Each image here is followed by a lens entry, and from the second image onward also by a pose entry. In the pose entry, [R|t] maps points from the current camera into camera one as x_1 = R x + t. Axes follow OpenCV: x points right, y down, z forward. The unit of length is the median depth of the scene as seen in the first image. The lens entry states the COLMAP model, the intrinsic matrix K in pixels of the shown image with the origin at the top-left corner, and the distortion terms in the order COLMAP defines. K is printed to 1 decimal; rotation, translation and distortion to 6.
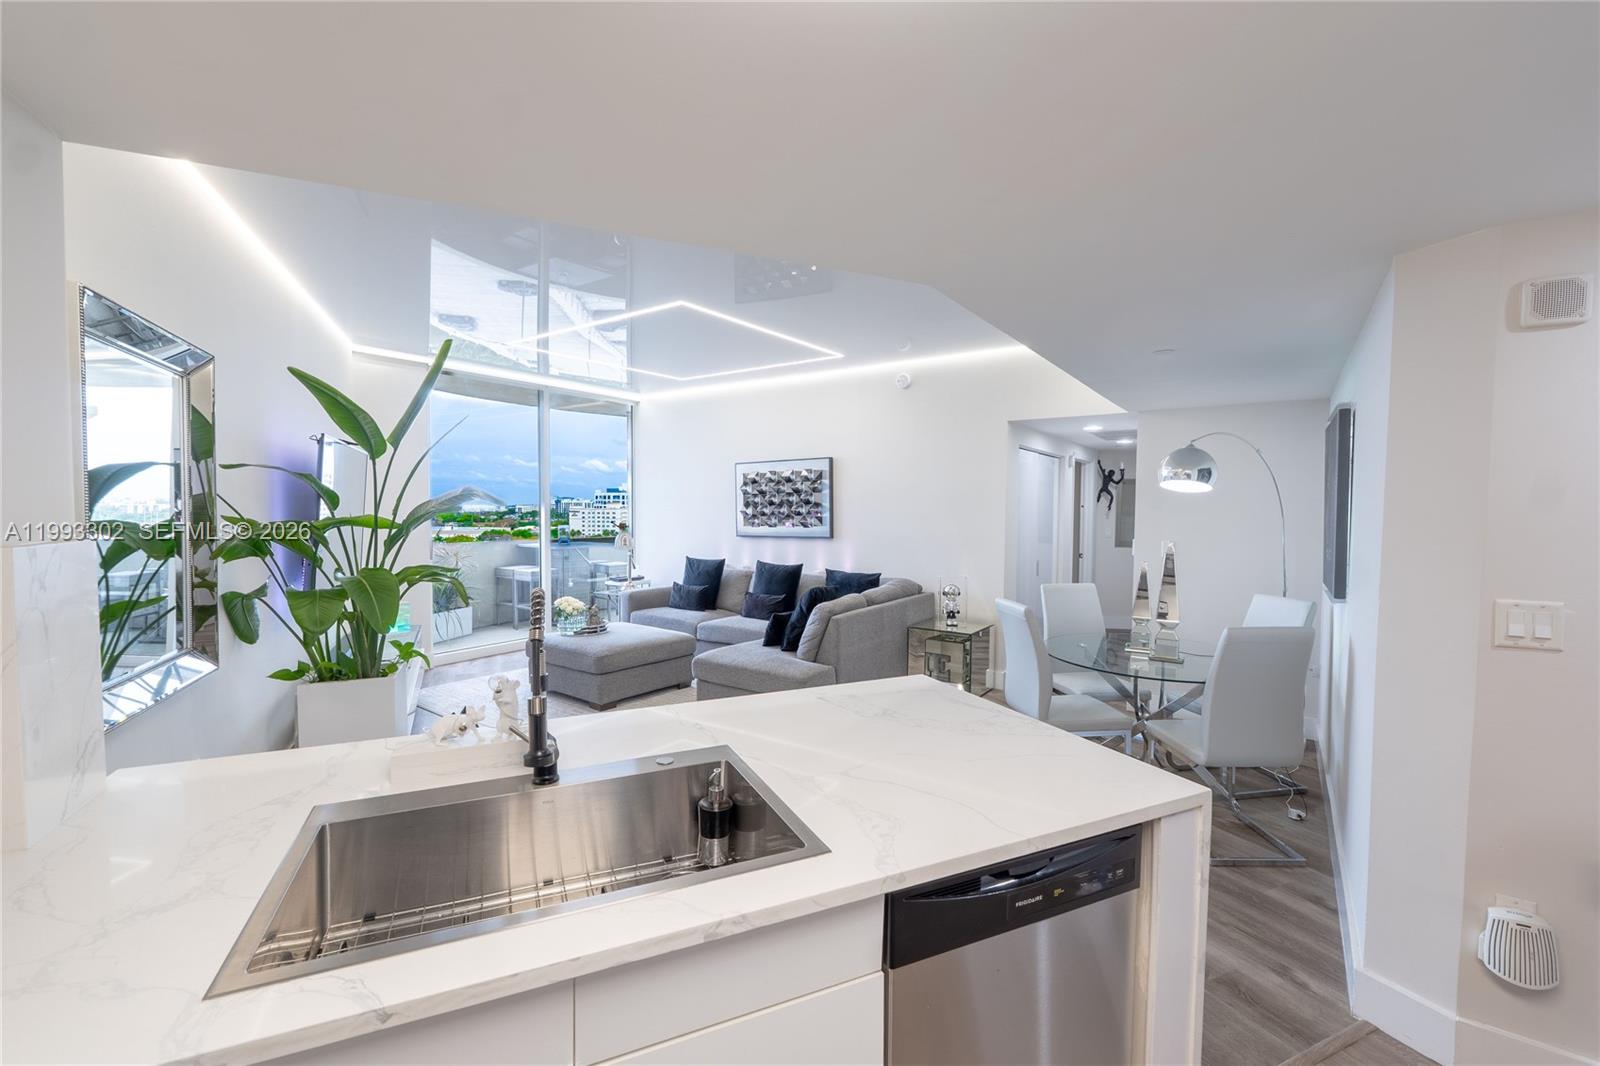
lens RADIAL K [[672.7, 0, 798.0], [0, 672.7, 534.4], [0, 0, 1]] dist [-0.002443, 0.000039]
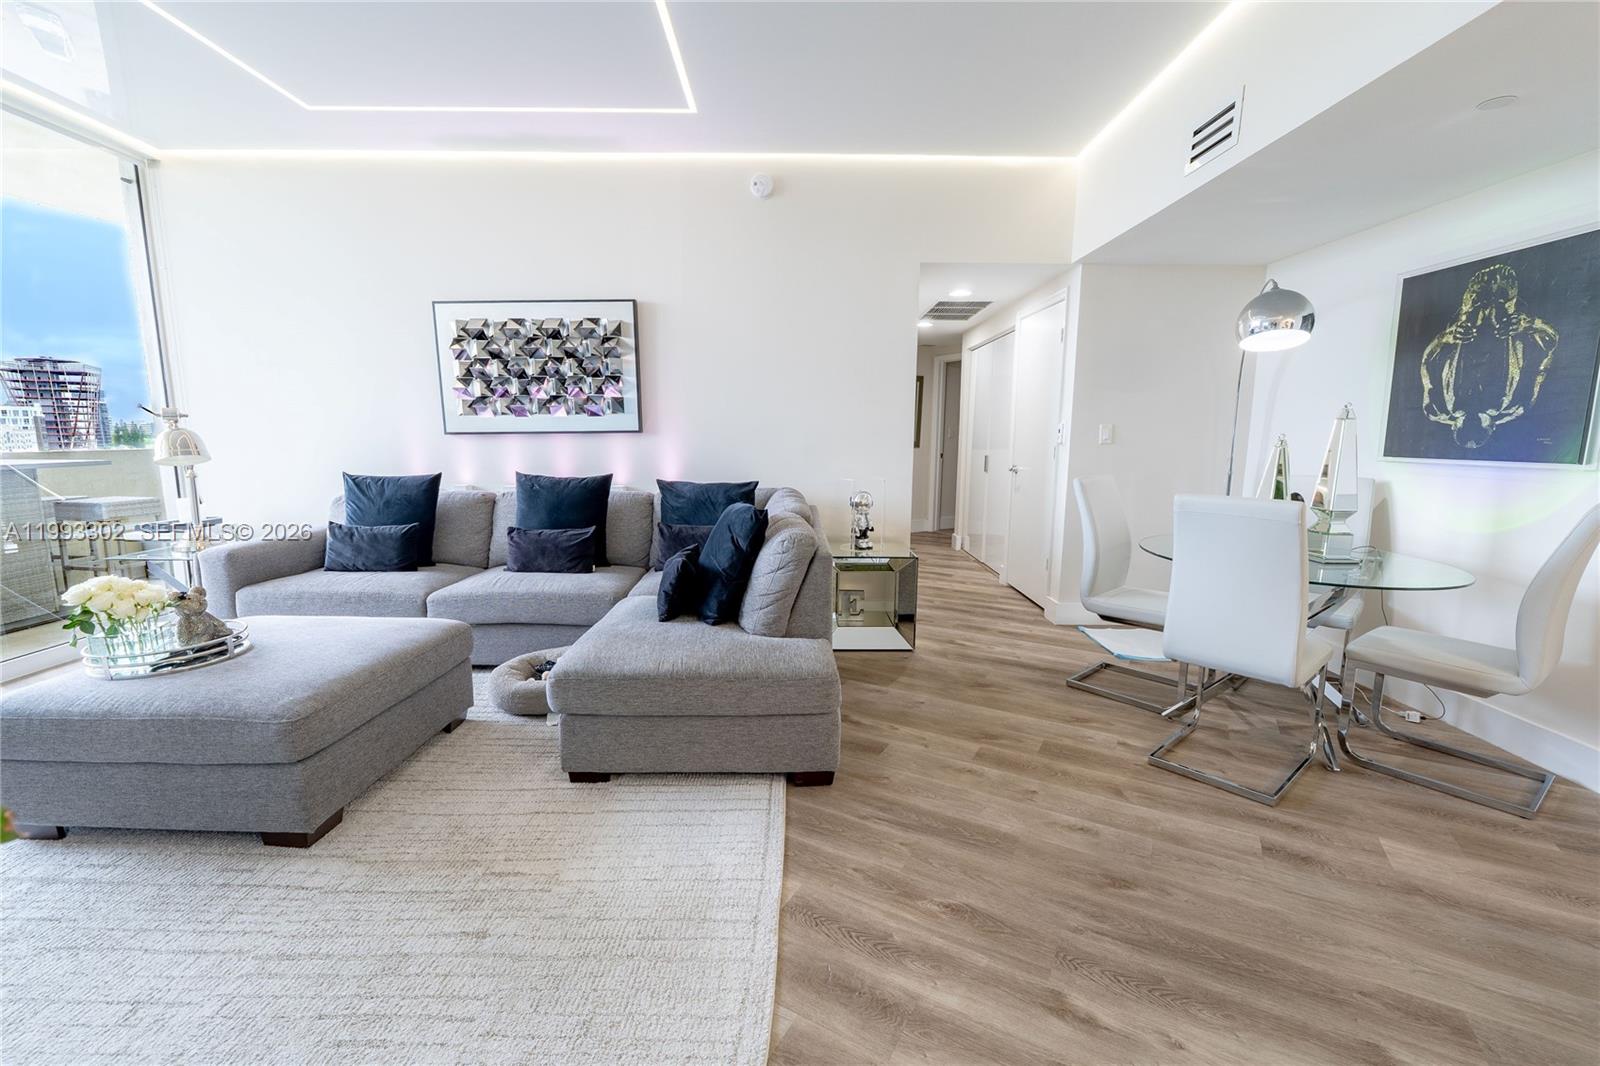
lens RADIAL K [[672.7, 0, 798.0], [0, 672.7, 534.4], [0, 0, 1]] dist [-0.002443, 0.000039]
pose [[0.811664, -0.089938, 0.577159, -0.205022], [0.022444, 0.992148, 0.123041, 0.026188], [-0.583693, -0.086914, 0.807309, 0.394293]]
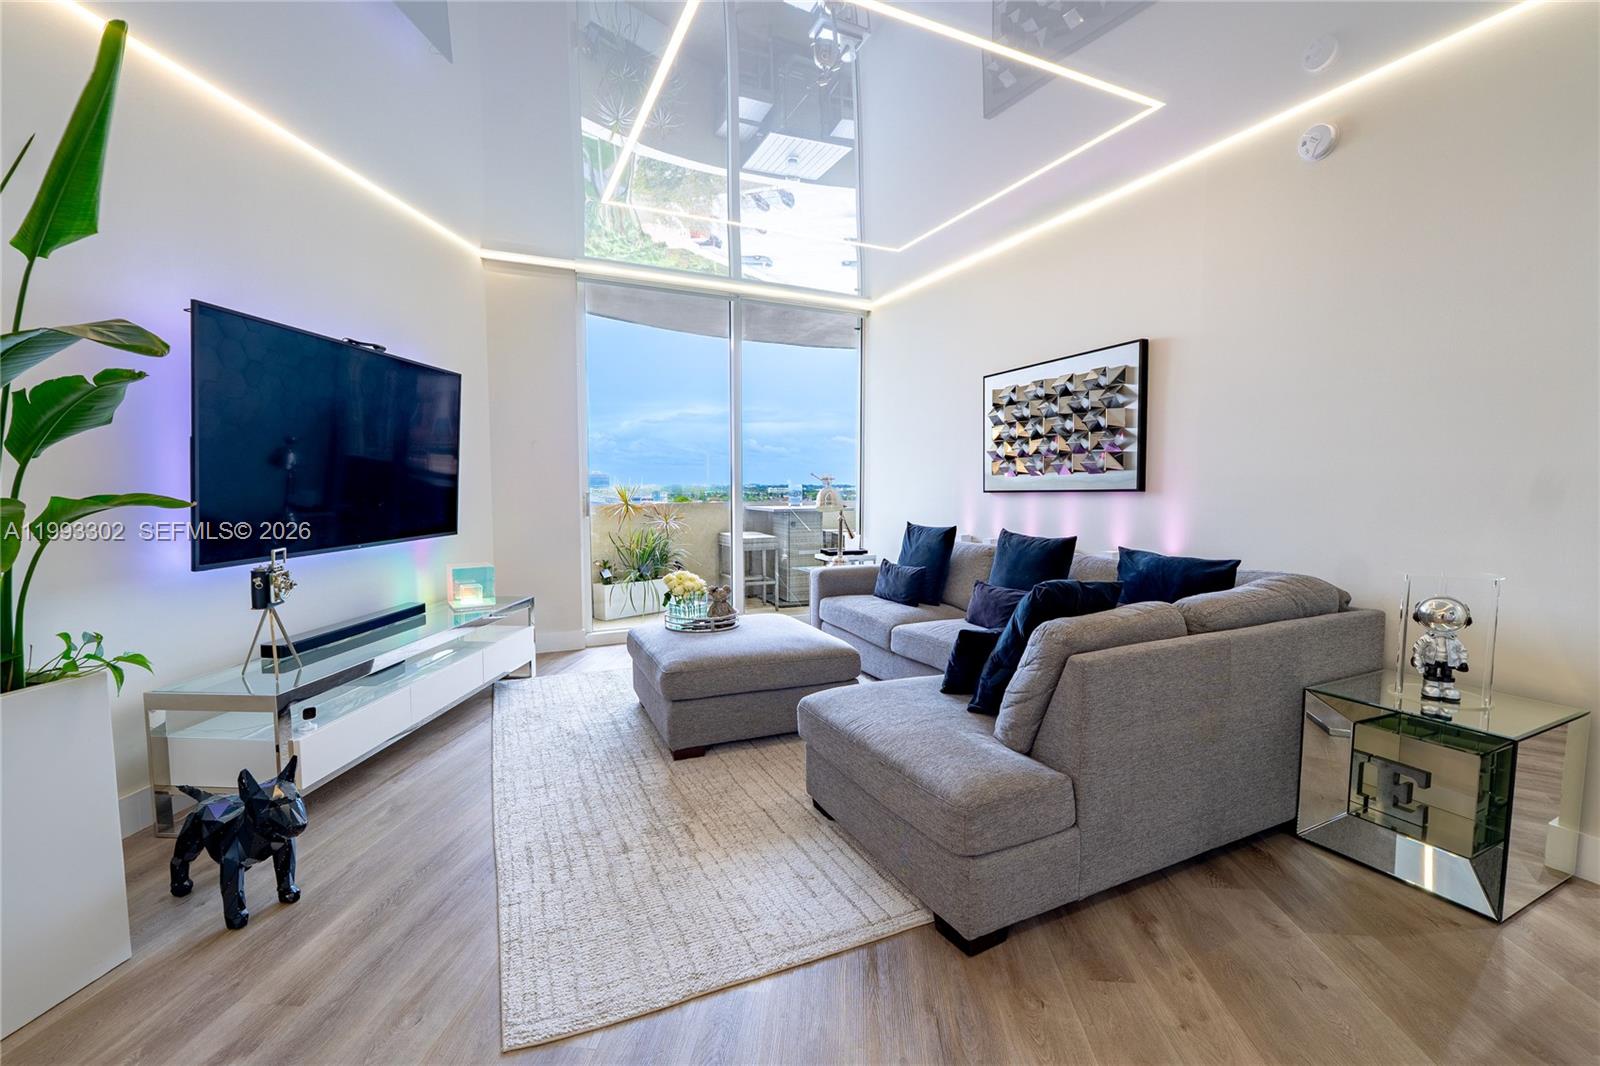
lens RADIAL K [[672.7, 0, 798.0], [0, 672.7, 534.4], [0, 0, 1]] dist [-0.002443, 0.000039]
pose [[0.873039, 0.031500, -0.486632, 0.073368], [-0.016065, 0.999228, 0.035860, 0.025099], [0.487386, -0.023489, 0.872871, 0.396325]]
